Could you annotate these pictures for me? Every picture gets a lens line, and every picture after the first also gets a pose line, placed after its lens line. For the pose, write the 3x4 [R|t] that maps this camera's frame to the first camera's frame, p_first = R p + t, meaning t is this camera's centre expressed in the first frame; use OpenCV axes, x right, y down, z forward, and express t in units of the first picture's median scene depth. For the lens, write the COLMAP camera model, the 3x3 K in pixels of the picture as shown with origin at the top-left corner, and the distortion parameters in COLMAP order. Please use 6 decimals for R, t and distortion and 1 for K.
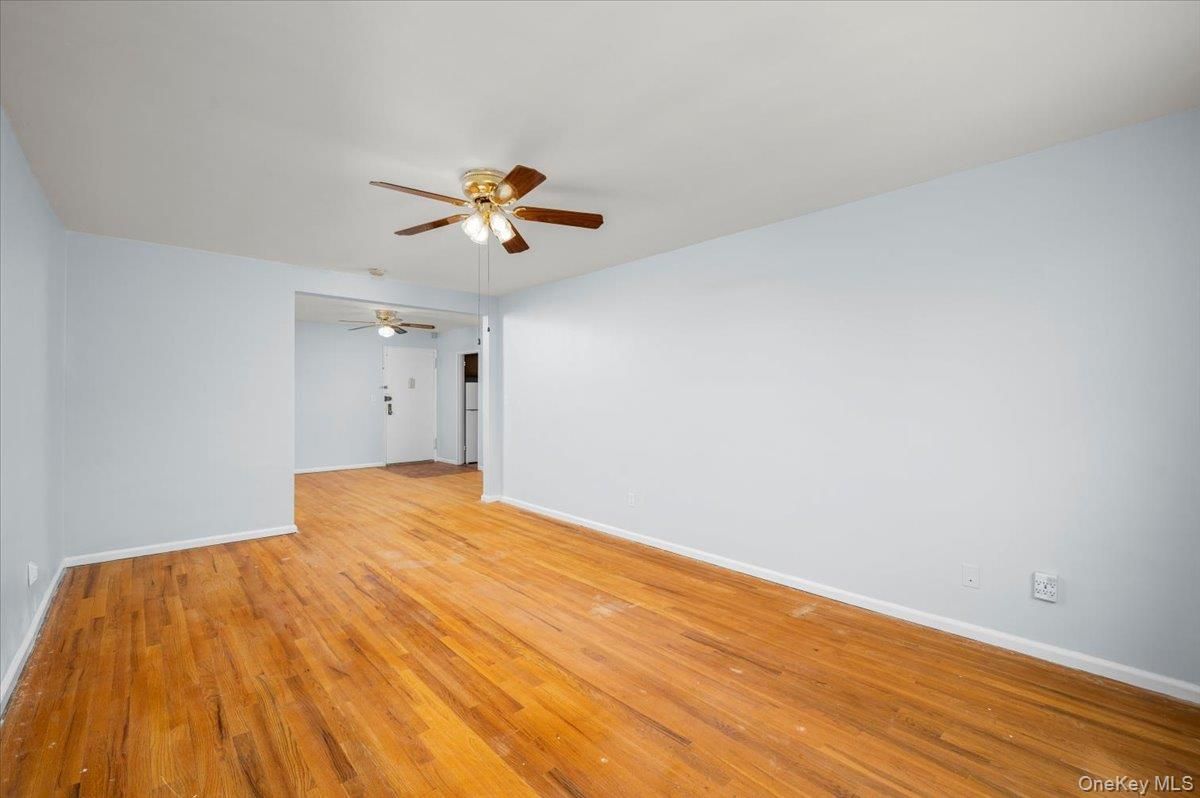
lens RADIAL K [[531.1, 0, 599.6], [0, 531.1, 398.4], [0, 0, 1]] dist [-0.003981, 0.000352]
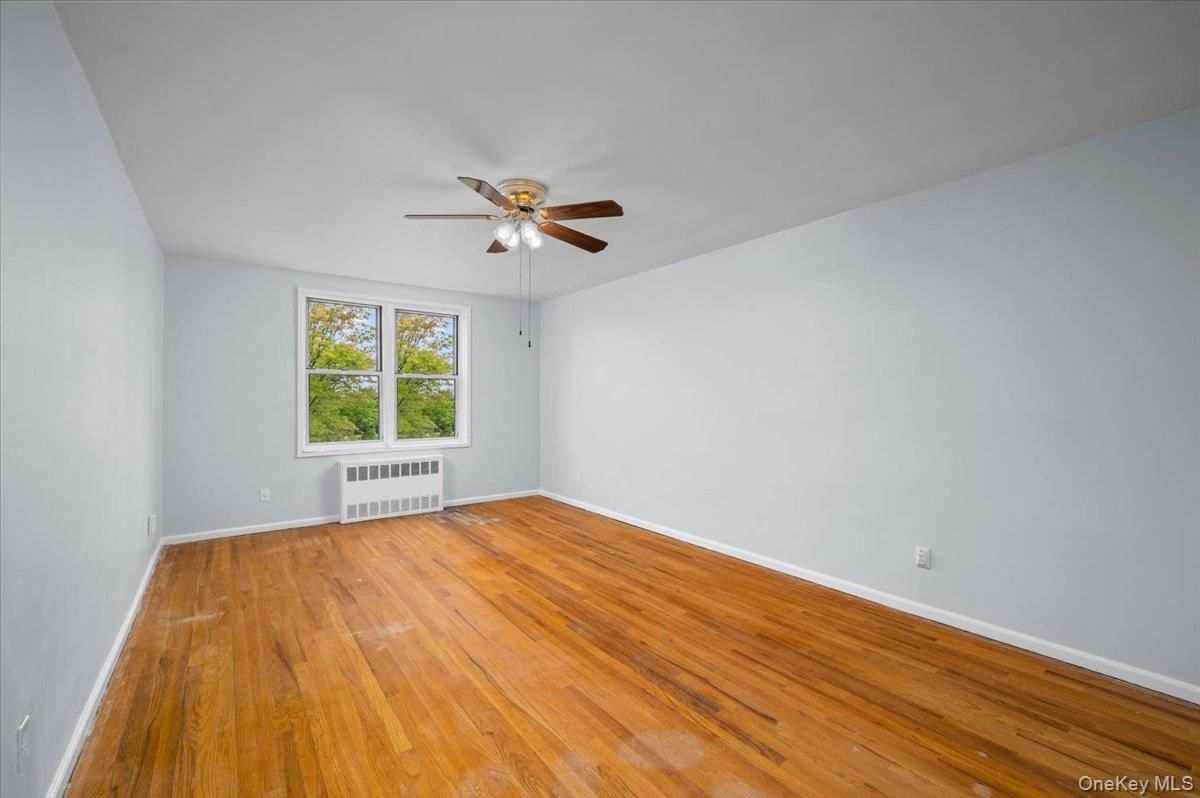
lens RADIAL K [[531.1, 0, 601.4], [0, 531.1, 398.6], [0, 0, 1]] dist [-0.003981, 0.000352]
pose [[-0.995743, -0.004821, 0.092051, -0.443576], [-0.004396, 0.999979, 0.004824, -0.007400], [-0.092072, 0.004399, -0.995743, 1.931978]]
